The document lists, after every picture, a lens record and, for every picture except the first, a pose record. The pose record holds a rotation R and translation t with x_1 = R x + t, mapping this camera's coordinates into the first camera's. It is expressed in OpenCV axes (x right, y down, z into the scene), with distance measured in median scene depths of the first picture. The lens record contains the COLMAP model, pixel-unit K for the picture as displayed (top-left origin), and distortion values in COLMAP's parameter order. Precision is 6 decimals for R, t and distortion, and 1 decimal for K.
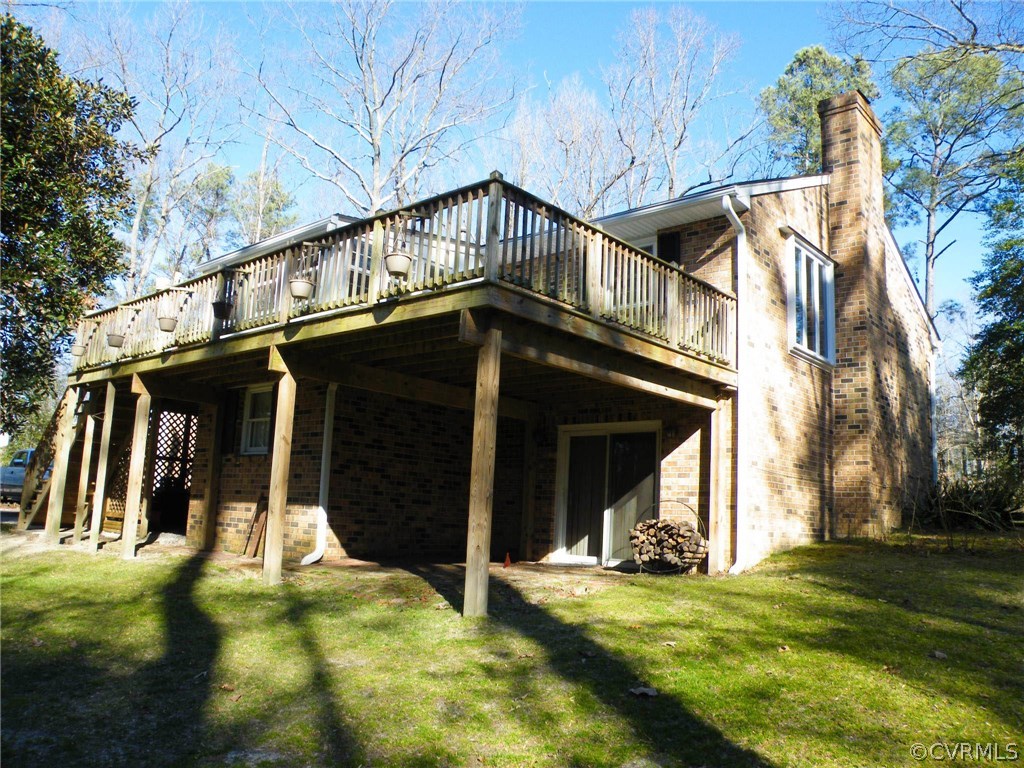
lens RADIAL K [[821.2, 0, 512.0], [0, 821.2, 384.0], [0, 0, 1]] dist [-0.158527, 0.141072]
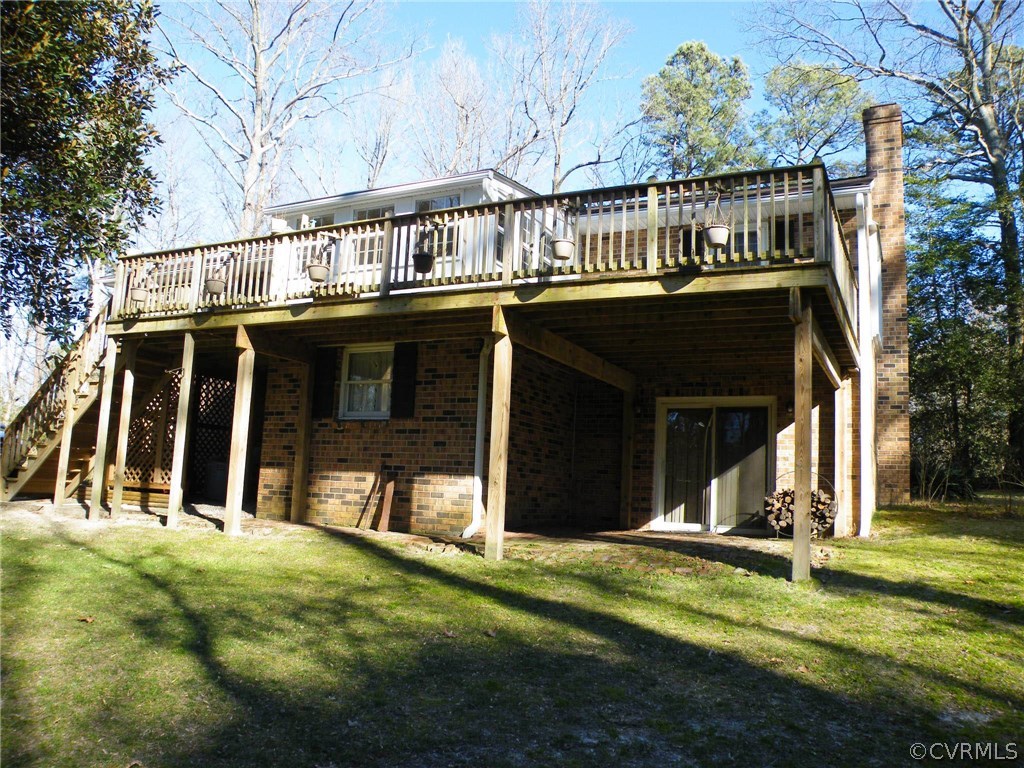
lens RADIAL K [[821.2, 0, 512.0], [0, 821.2, 384.0], [0, 0, 1]] dist [-0.158527, 0.141072]
pose [[0.965770, 0.034287, 0.257123, -0.391347], [-0.044411, 0.998446, 0.033670, 0.007624], [-0.255569, -0.043937, 0.965792, 0.058121]]
